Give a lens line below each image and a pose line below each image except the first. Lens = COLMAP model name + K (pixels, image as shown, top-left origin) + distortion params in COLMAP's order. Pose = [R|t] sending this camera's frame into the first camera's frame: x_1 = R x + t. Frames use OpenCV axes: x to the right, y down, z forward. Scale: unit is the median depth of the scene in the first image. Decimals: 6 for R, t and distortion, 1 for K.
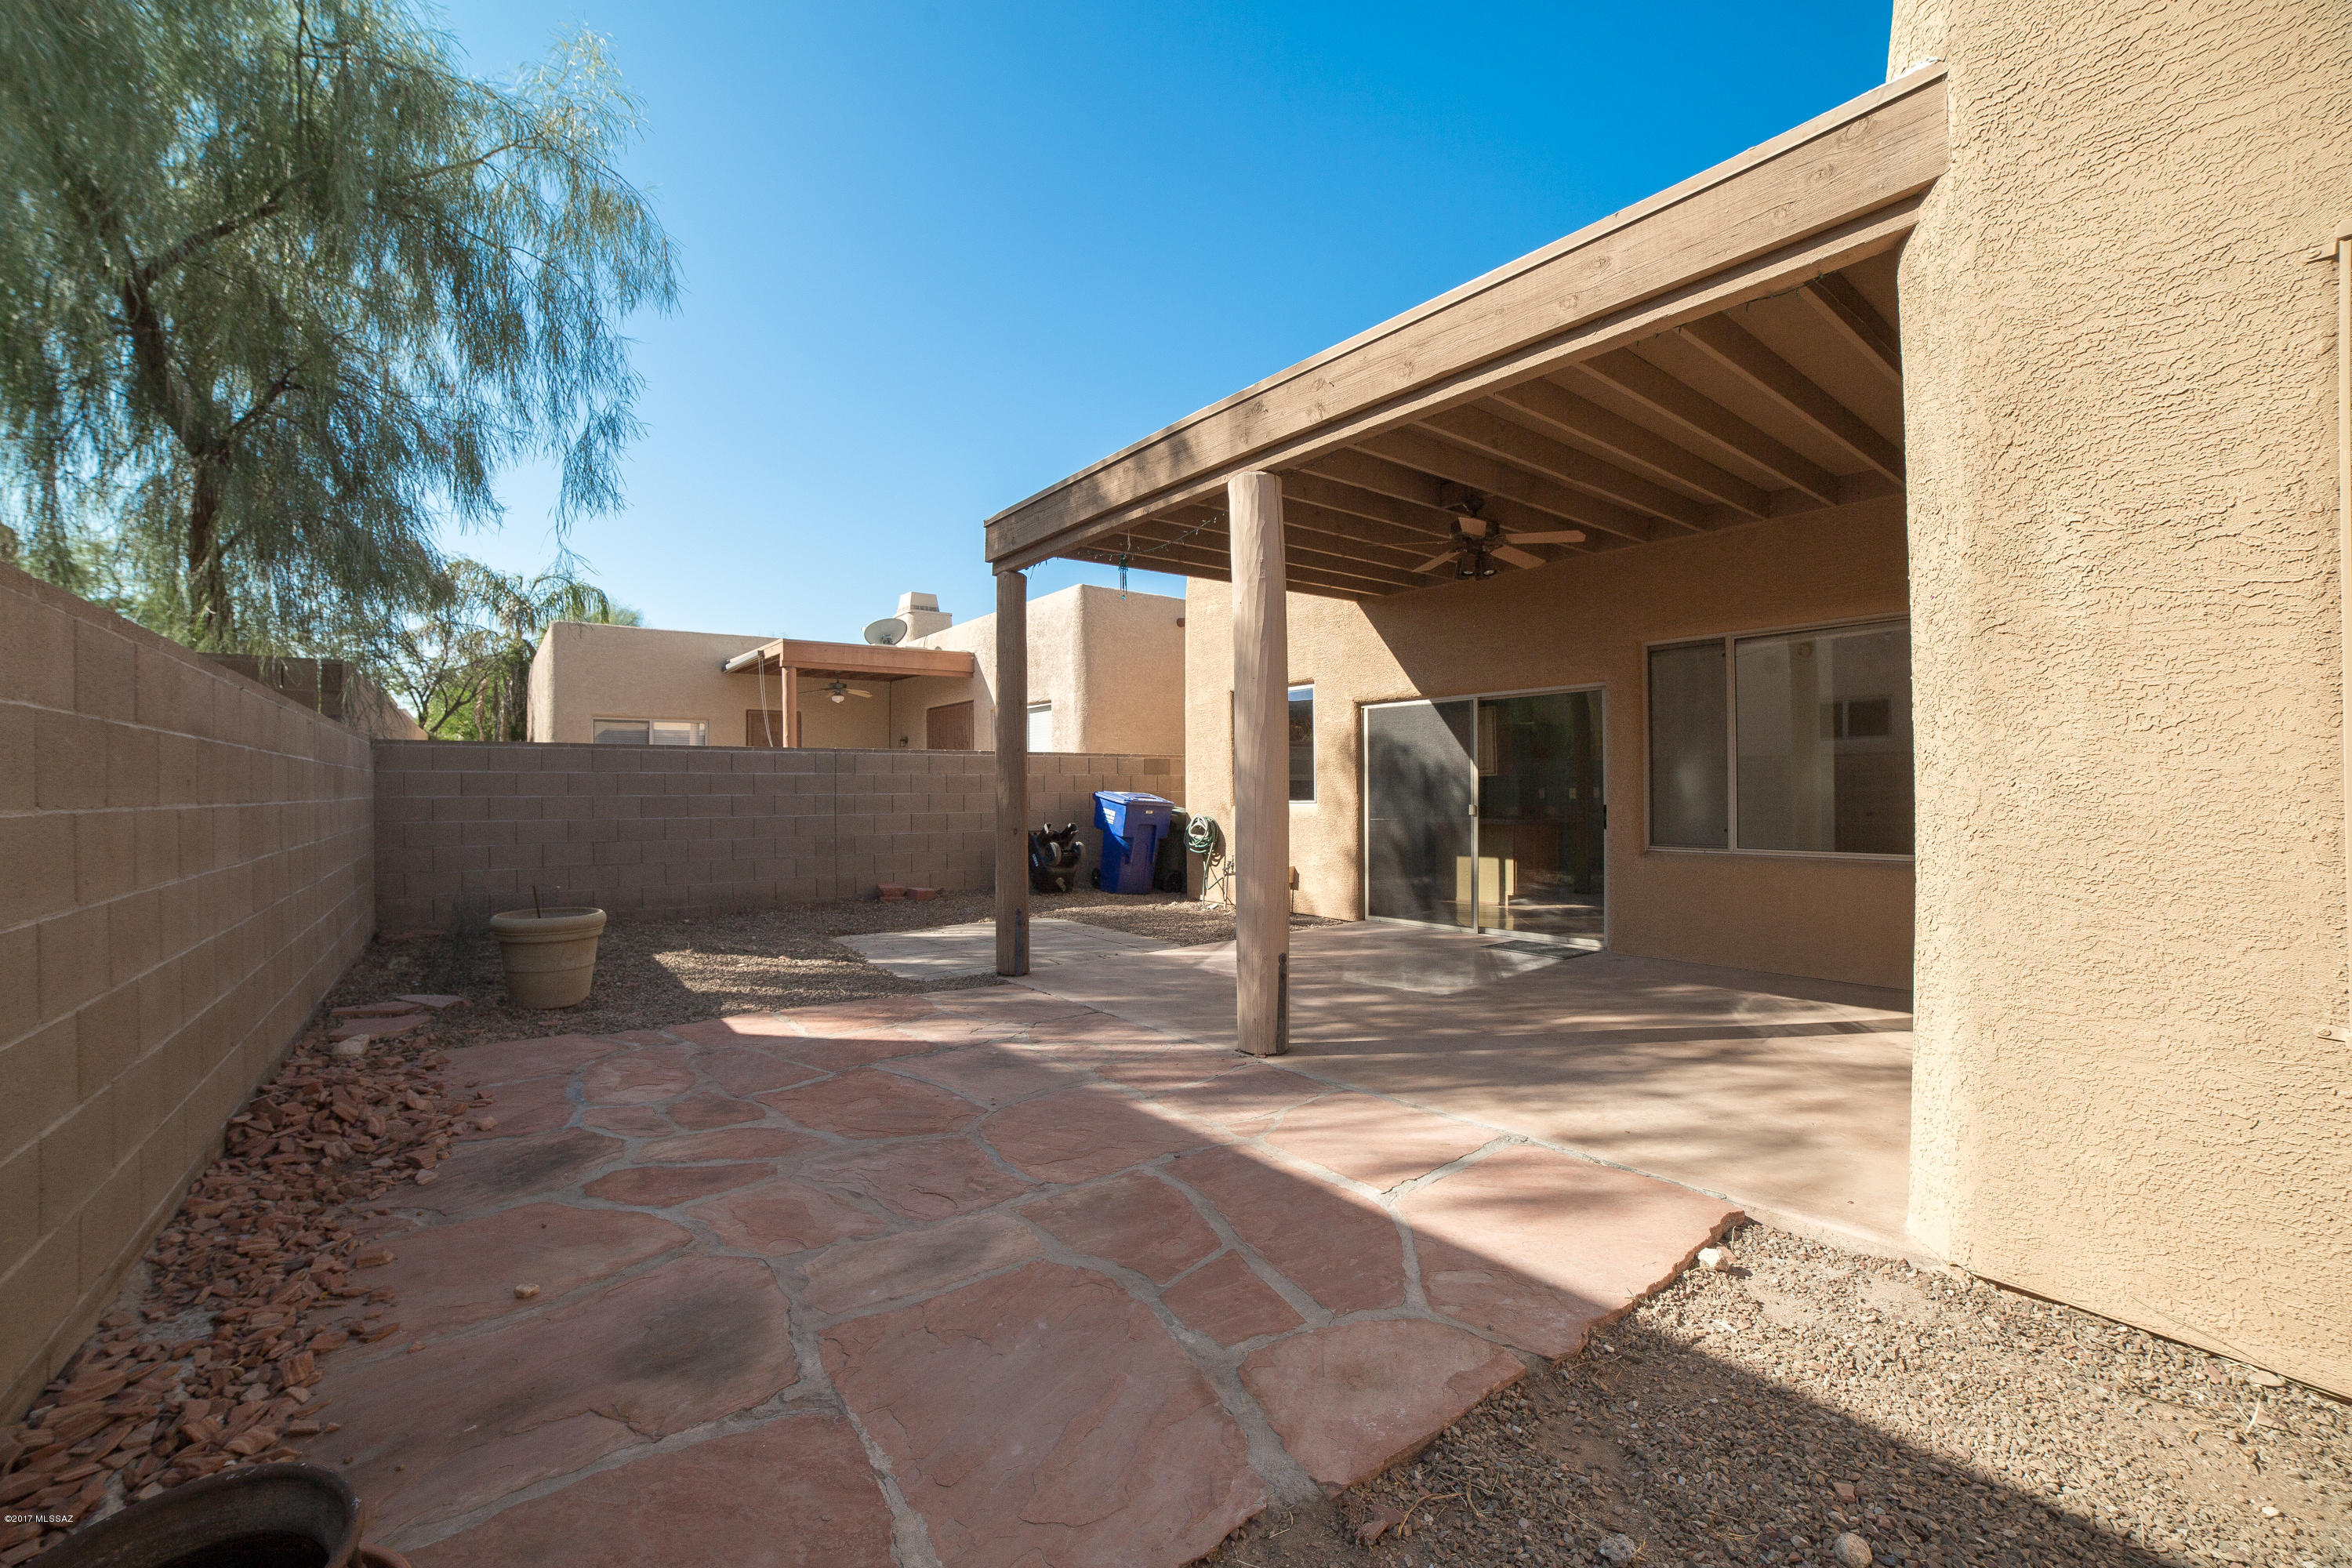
lens RADIAL K [[954.0, 0, 1163.5], [0, 954.0, 781.9], [0, 0, 1]] dist [-0.114131, 0.040069]
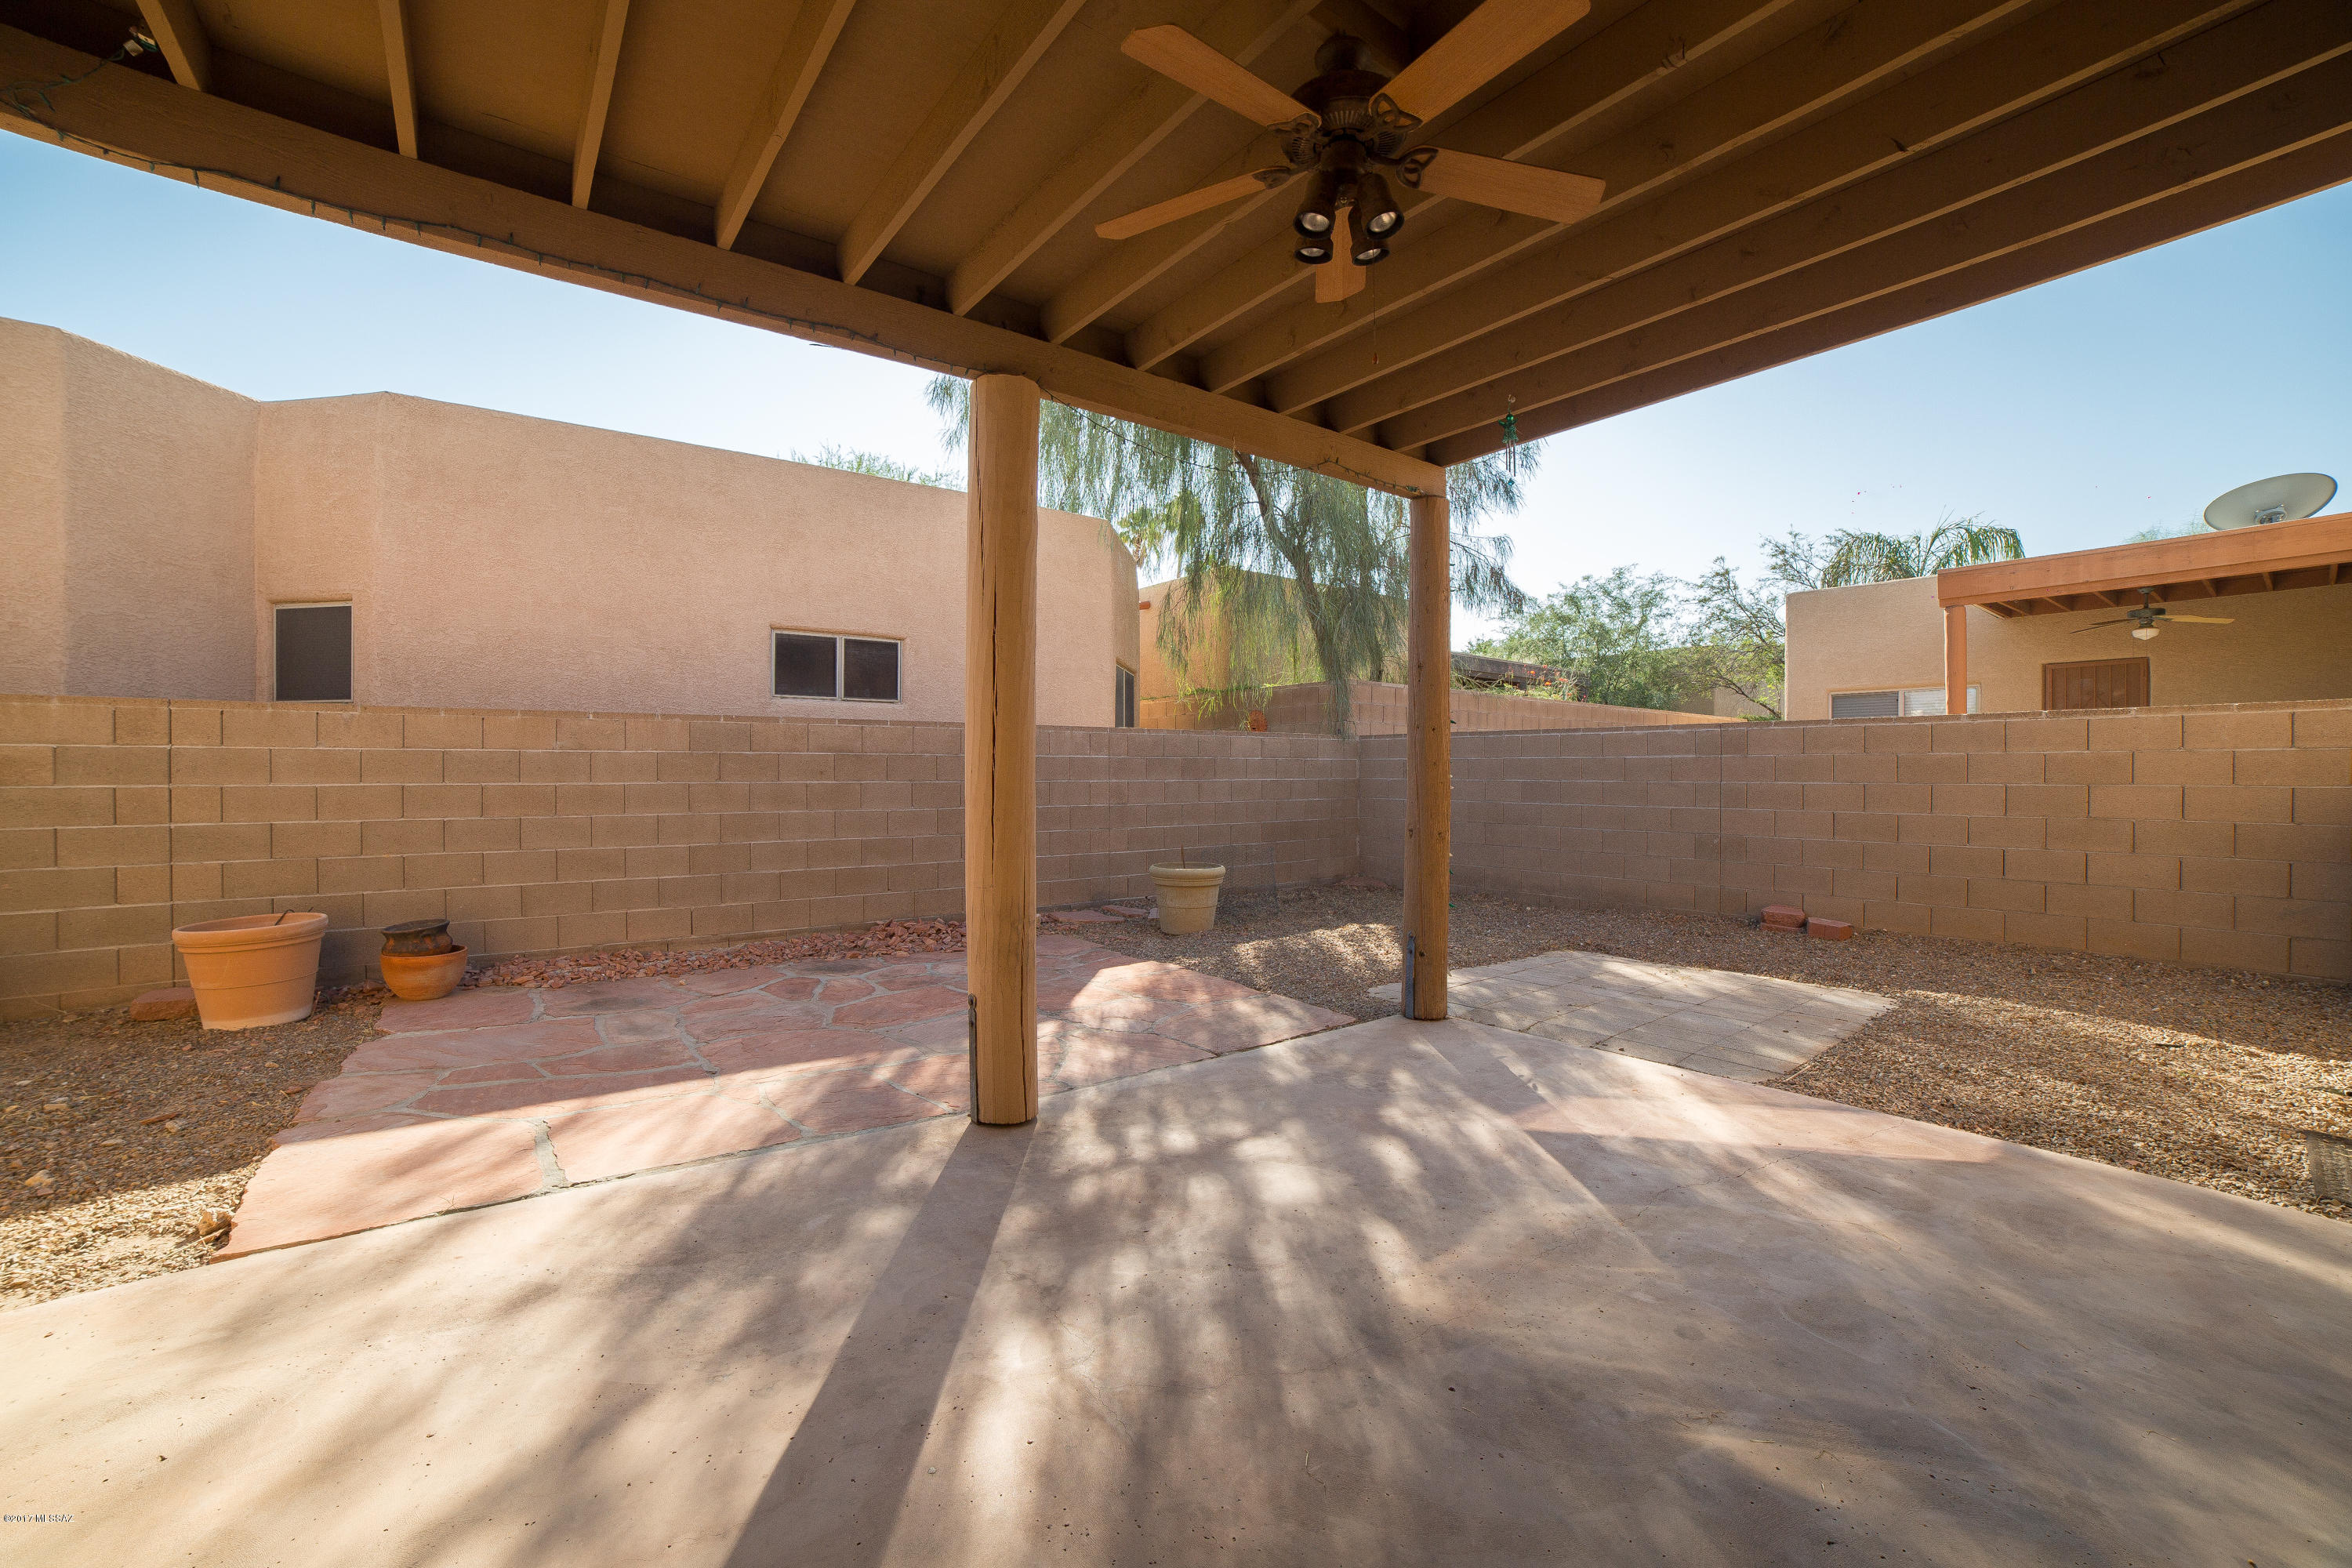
lens RADIAL K [[982.7, 0, 1204.2], [0, 982.7, 769.7], [0, 0, 1]] dist [-0.055789, 0.000165]
pose [[0.016904, 0.001678, -0.999856, 0.869311], [0.007263, 0.999972, 0.001801, -0.003143], [0.999831, -0.007293, 0.016891, 1.077025]]
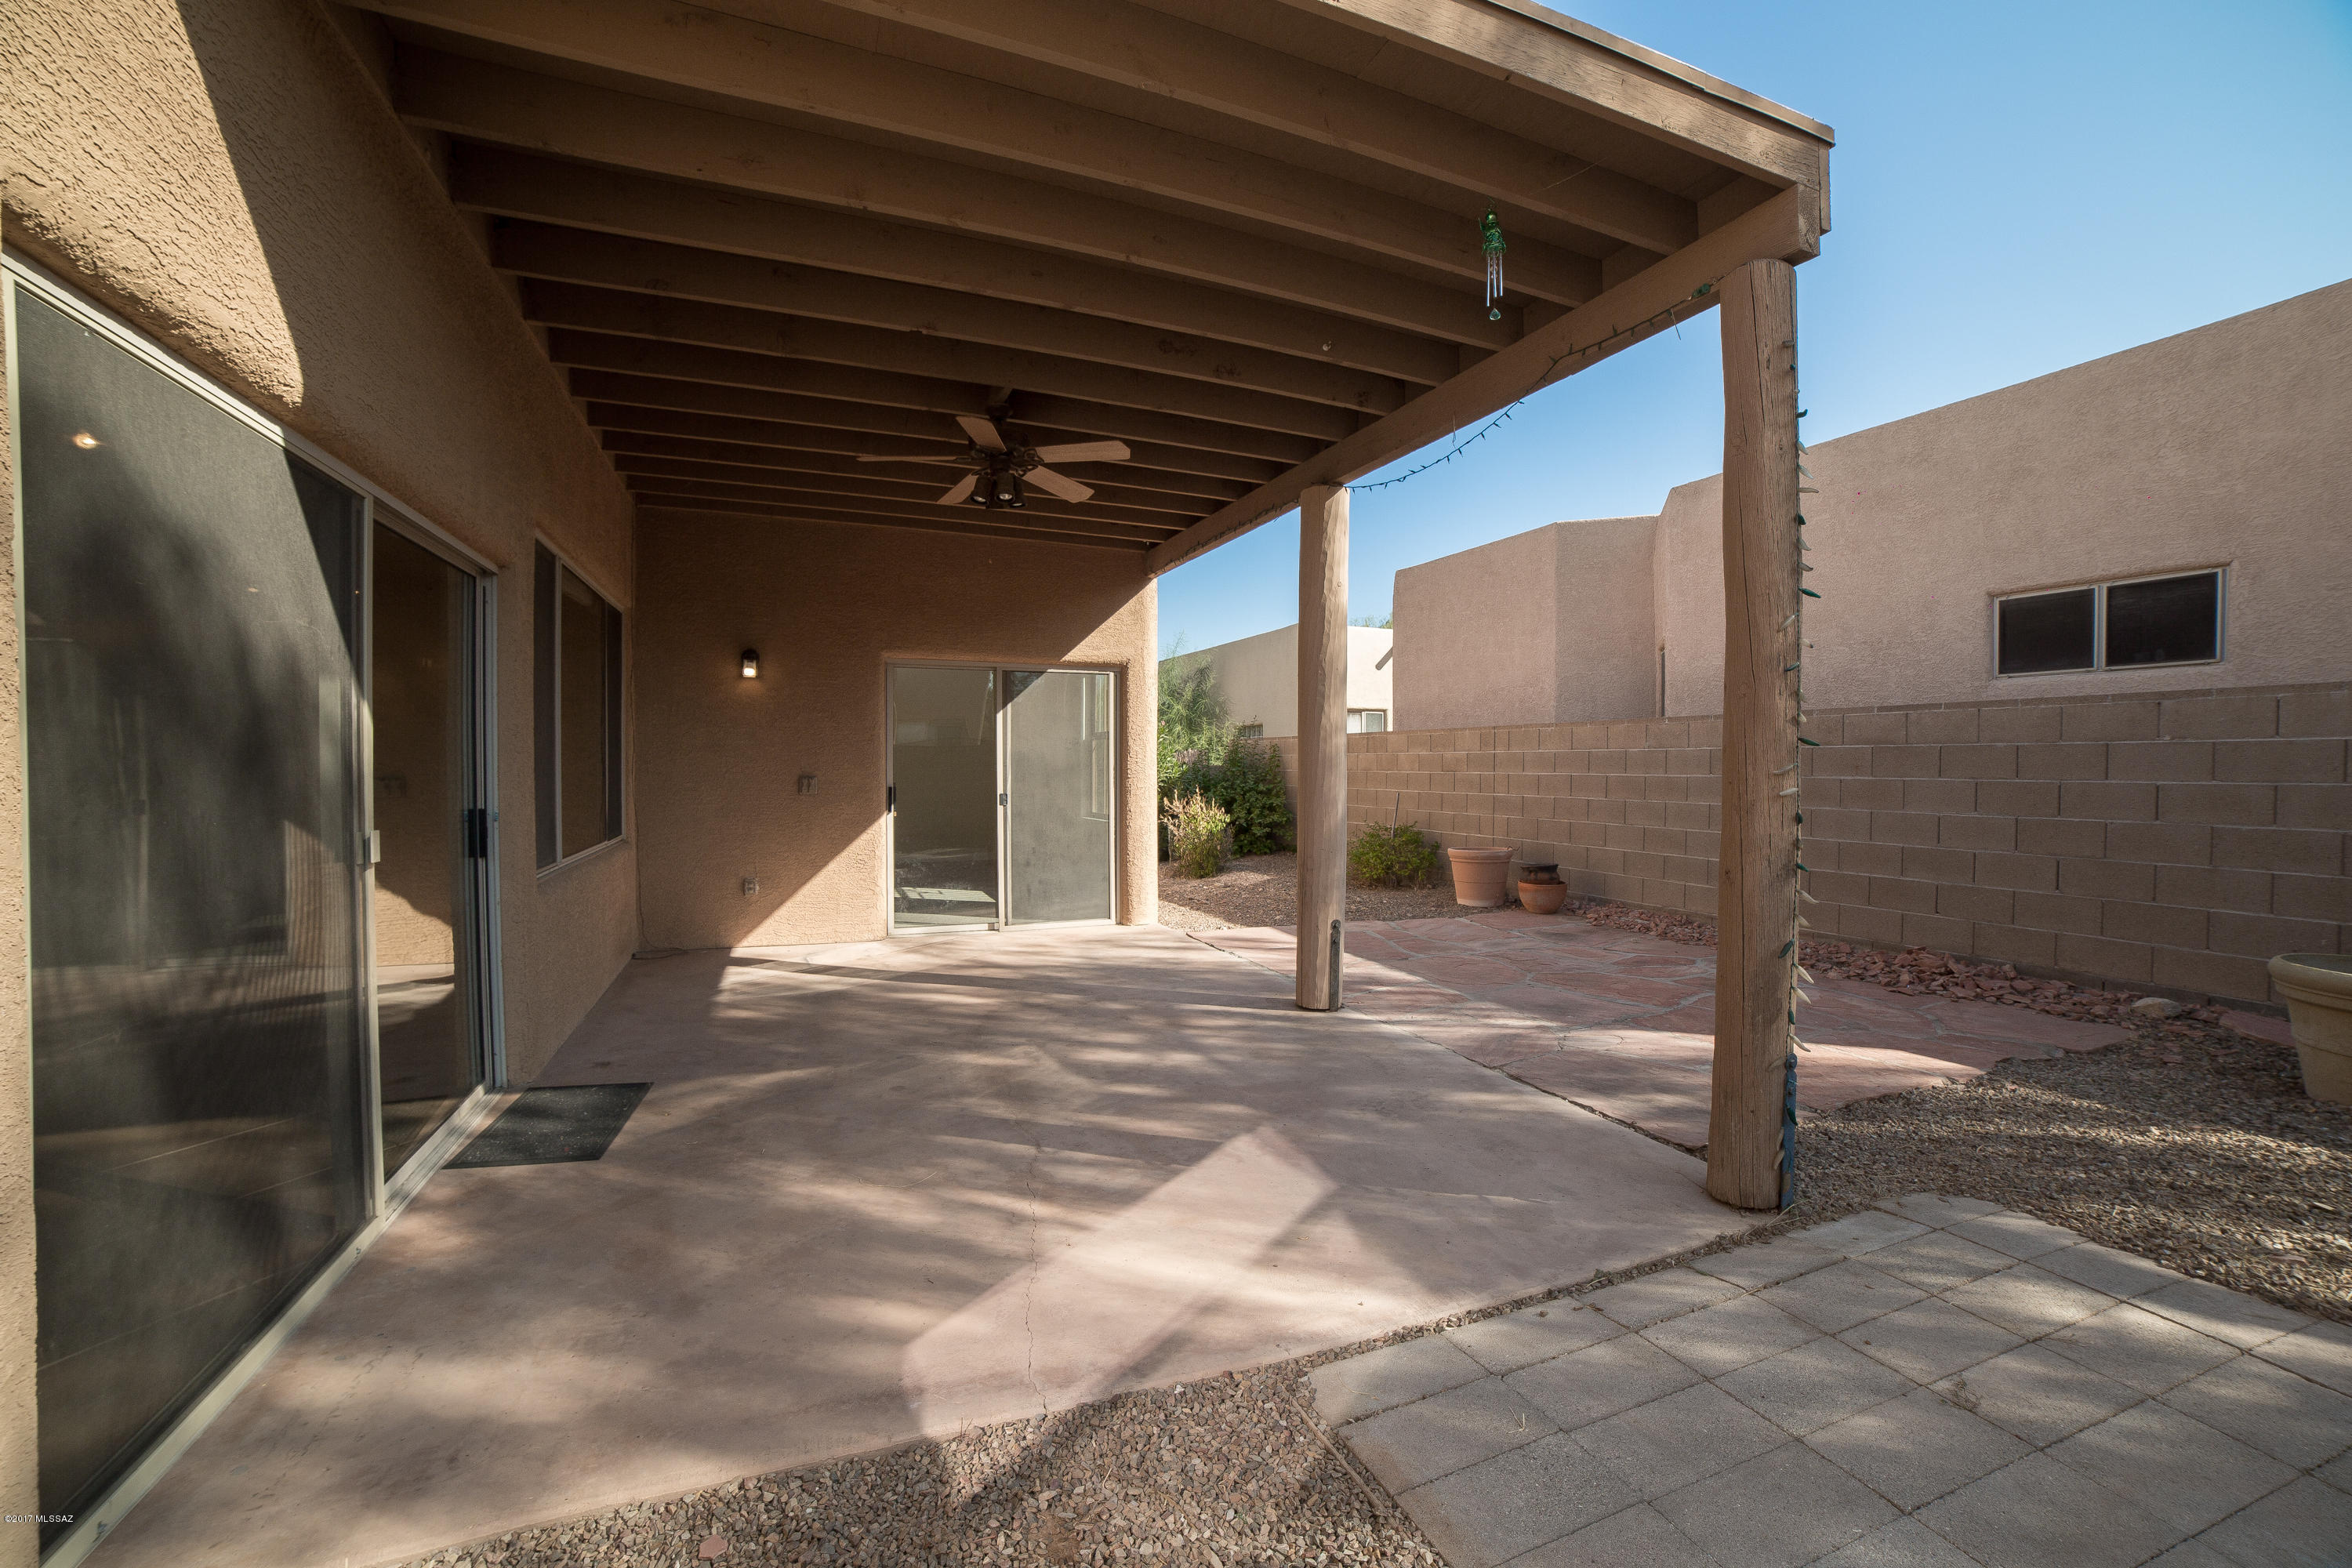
lens RADIAL K [[954.0, 0, 1163.5], [0, 954.0, 781.9], [0, 0, 1]] dist [-0.114131, 0.040069]
pose [[-0.964767, -0.001569, 0.263102, -0.012678], [0.001012, 0.999953, 0.009671, 0.007182], [-0.263105, 0.009596, -0.964720, 1.945593]]
